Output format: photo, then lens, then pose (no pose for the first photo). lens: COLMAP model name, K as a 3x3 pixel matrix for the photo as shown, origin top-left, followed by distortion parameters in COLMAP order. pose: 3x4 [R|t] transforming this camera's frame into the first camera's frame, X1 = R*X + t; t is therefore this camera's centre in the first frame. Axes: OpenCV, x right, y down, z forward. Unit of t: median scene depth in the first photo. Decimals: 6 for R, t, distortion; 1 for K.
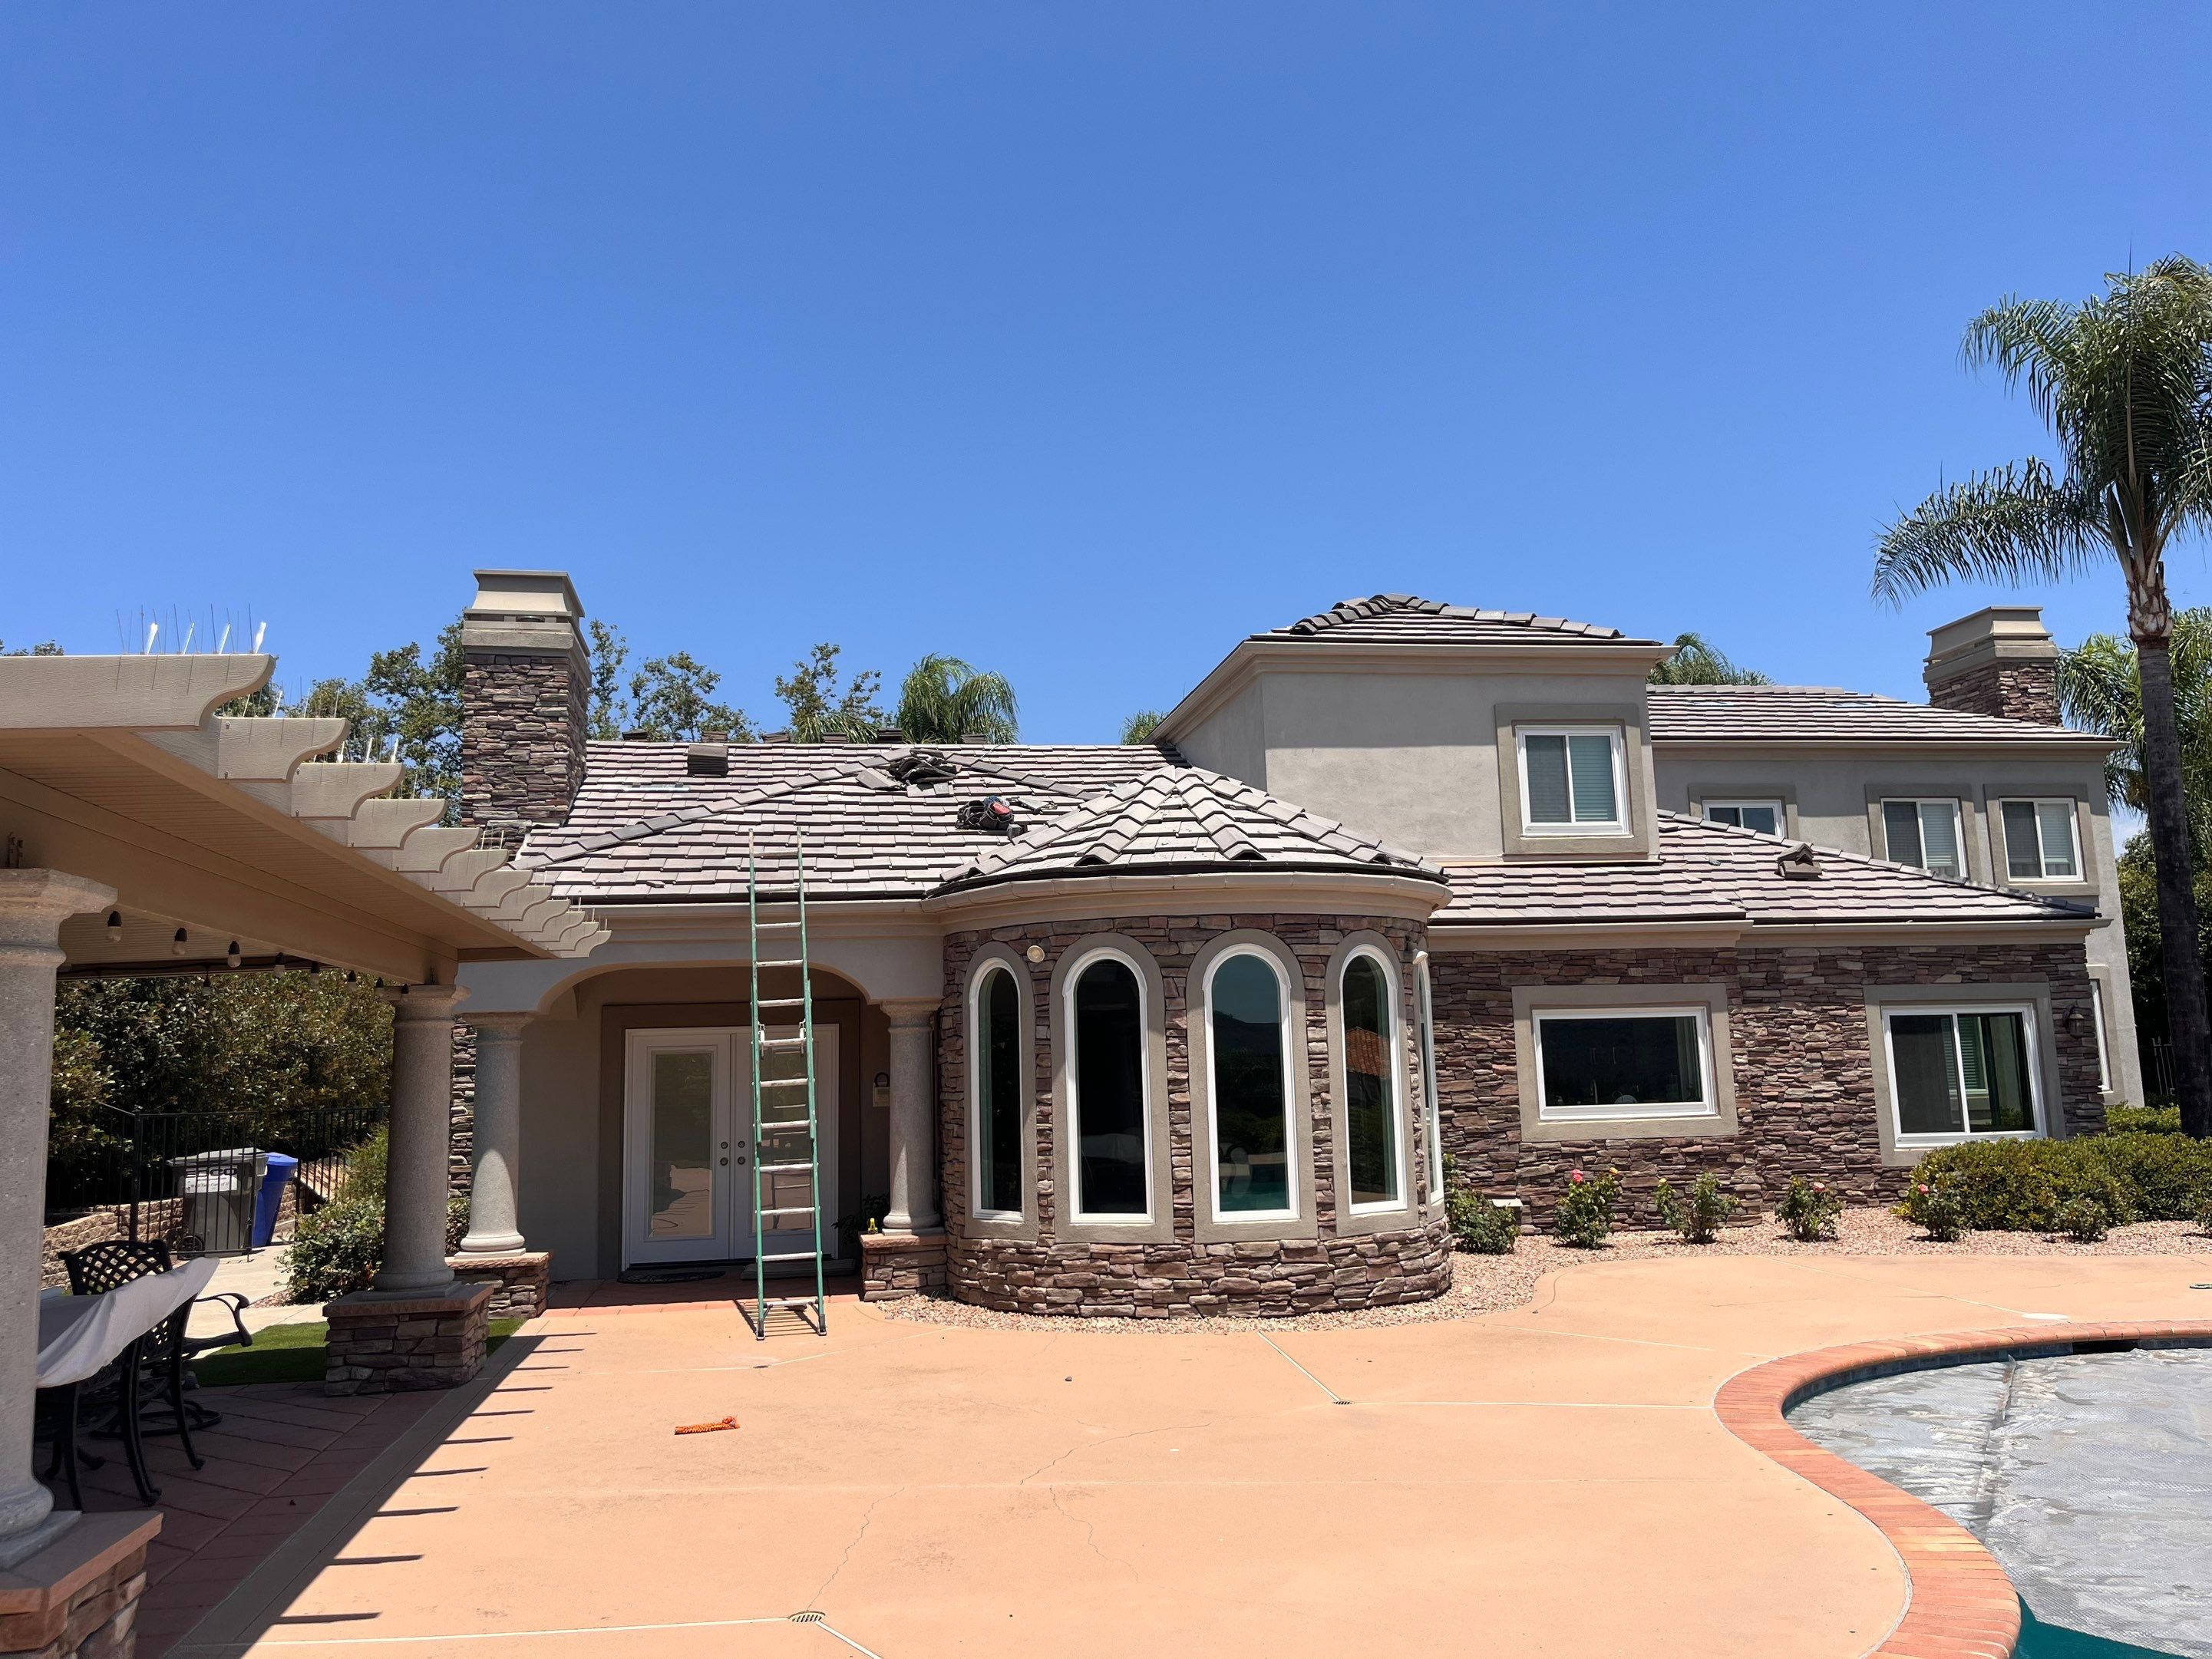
lens RADIAL K [[1738.7, 0, 1121.6], [0, 1738.7, 783.6], [0, 0, 1]] dist [0.048496, -0.004660]
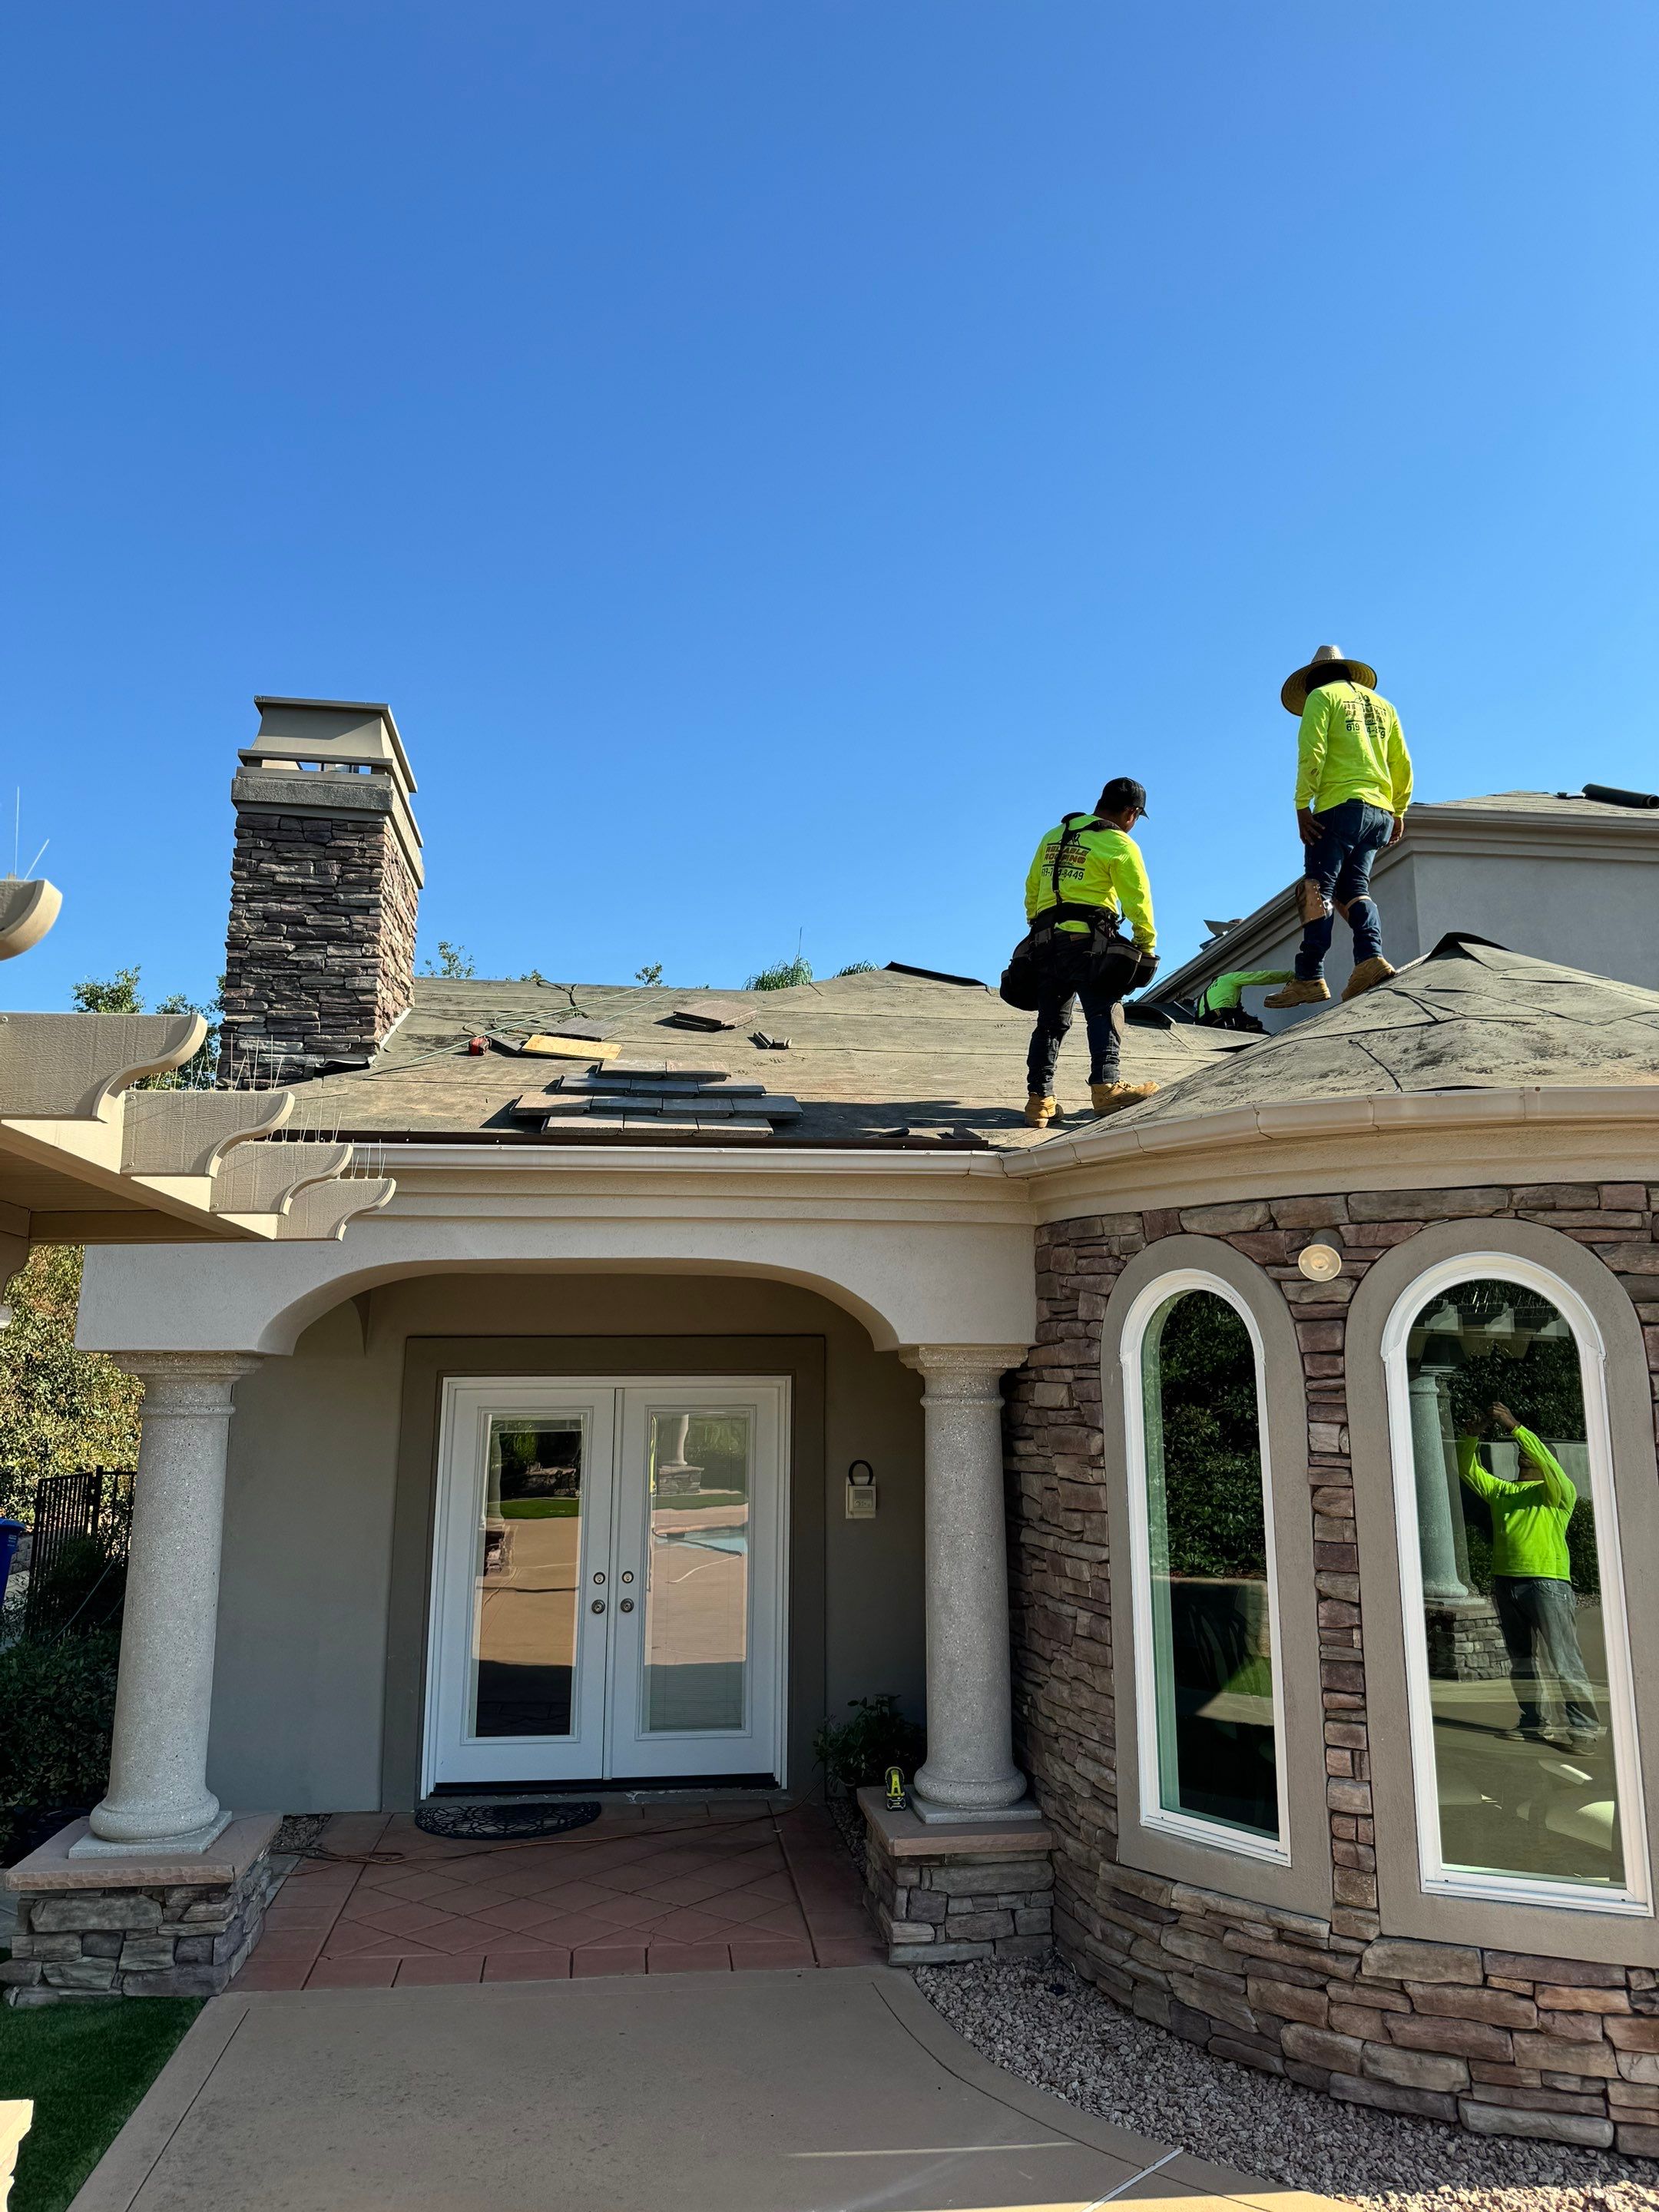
lens RADIAL K [[1543.2, 0, 832.5], [0, 1543.2, 1090.5], [0, 0, 1]] dist [0.032230, -0.028553]
pose [[0.998320, 0.020314, -0.054260, -0.110170], [-0.021580, 0.999506, -0.022838, 0.046842], [0.053769, 0.023970, 0.998266, 0.425058]]
